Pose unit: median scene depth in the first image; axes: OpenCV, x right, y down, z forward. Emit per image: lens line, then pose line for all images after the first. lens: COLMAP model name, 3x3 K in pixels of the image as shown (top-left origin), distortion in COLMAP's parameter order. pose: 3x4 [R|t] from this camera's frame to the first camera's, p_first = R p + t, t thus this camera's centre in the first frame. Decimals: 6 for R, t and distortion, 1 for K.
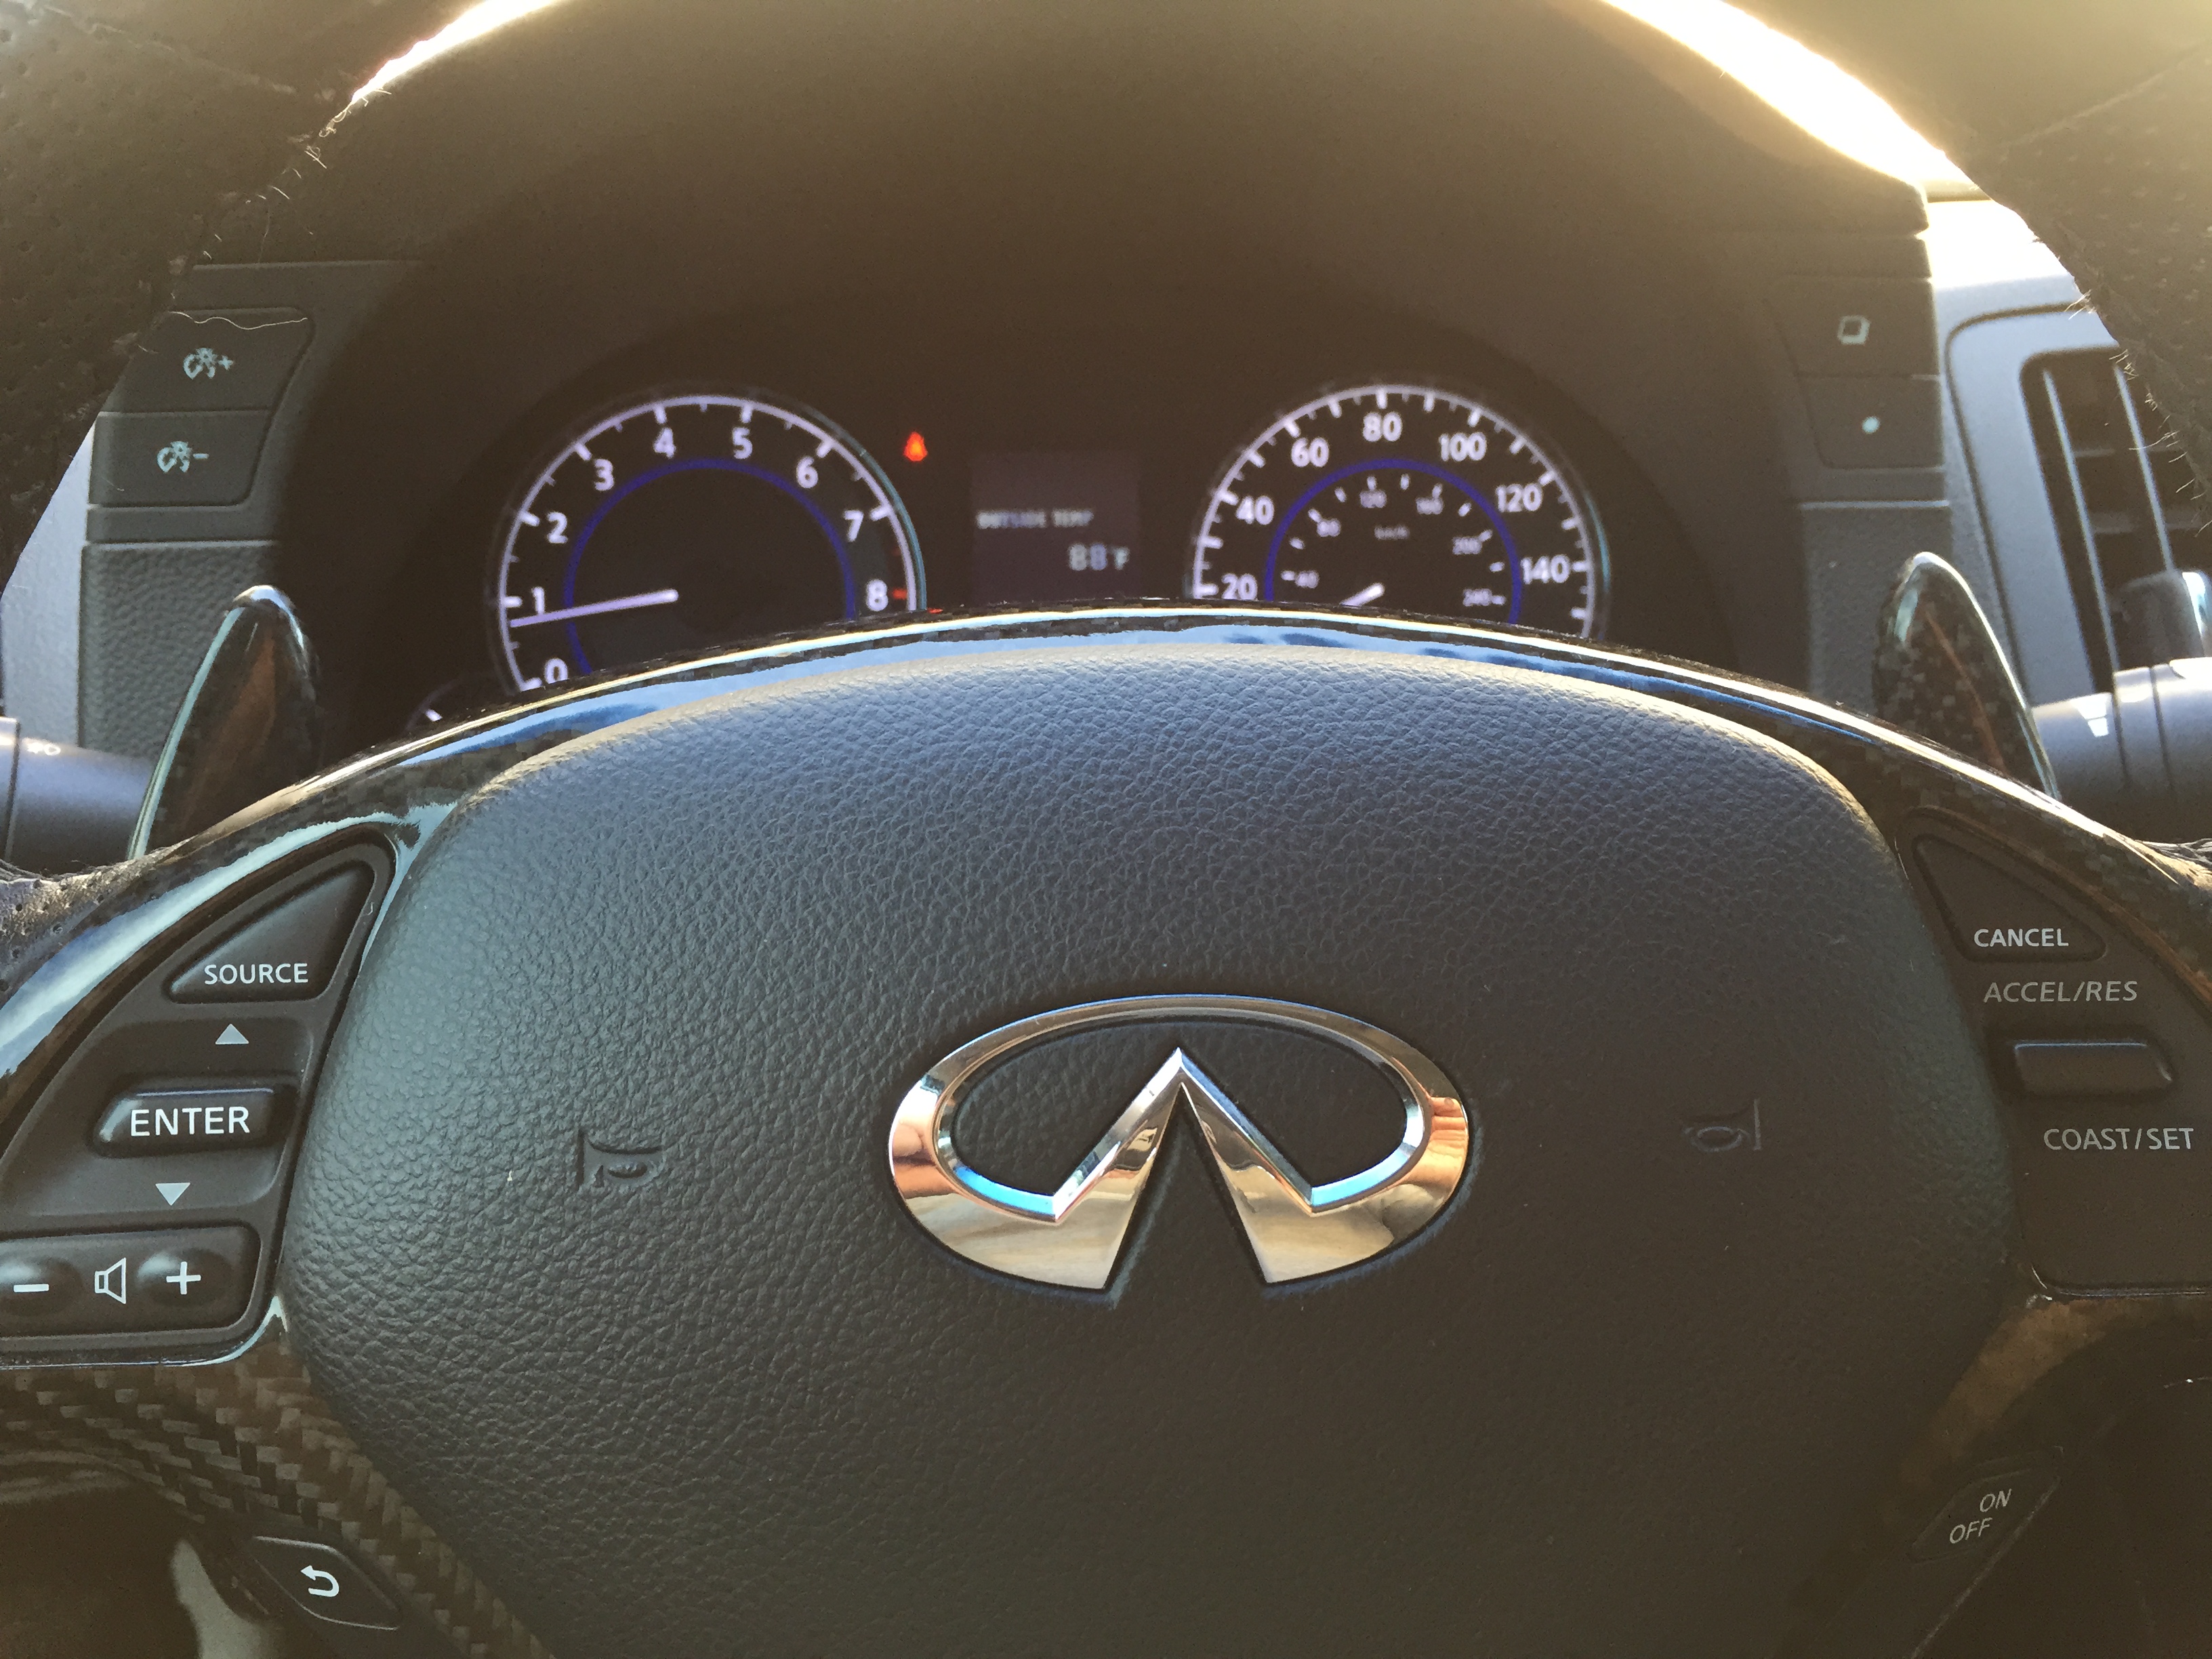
lens RADIAL K [[1937.9, 0, 1105.3], [0, 1937.9, 847.6], [0, 0, 1]] dist [0.061510, -0.100951]
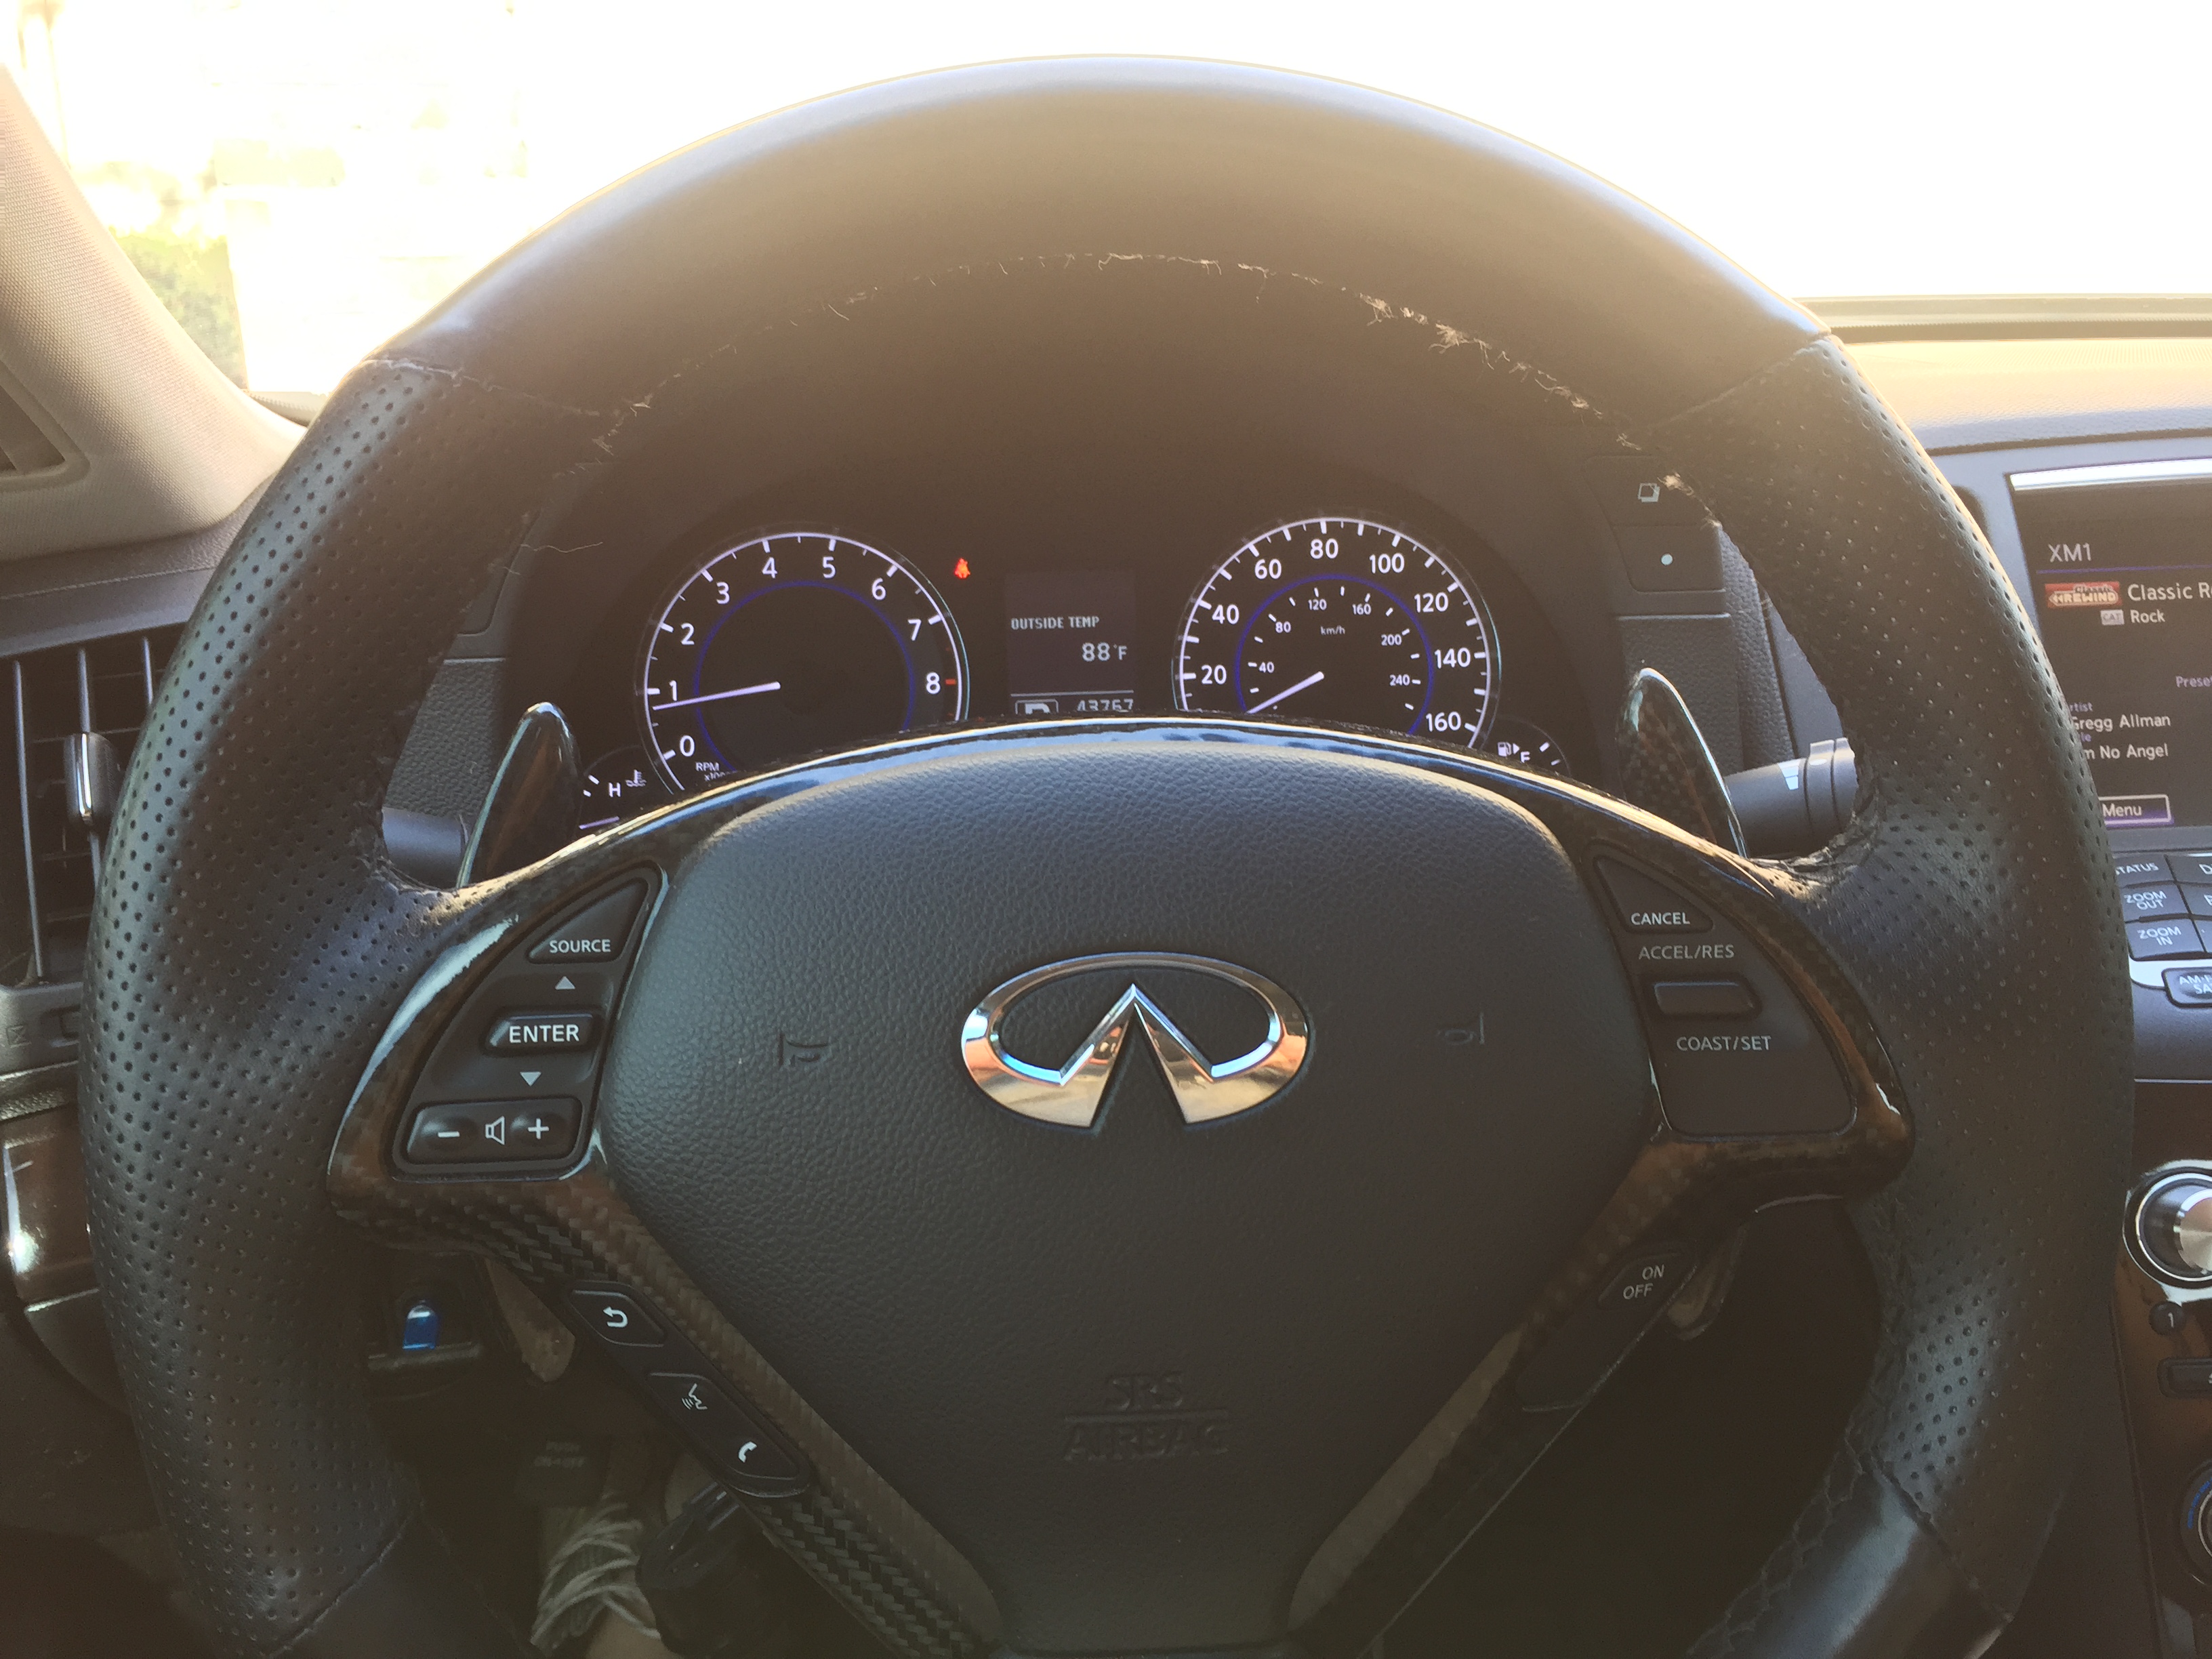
lens RADIAL K [[1937.9, 0, 1110.4], [0, 1937.9, 835.2], [0, 0, 1]] dist [0.061510, -0.100951]
pose [[0.999877, -0.007761, -0.013616, 0.037209], [0.007367, 0.999559, -0.028761, 0.020050], [0.013833, 0.028657, 0.999494, -0.611266]]
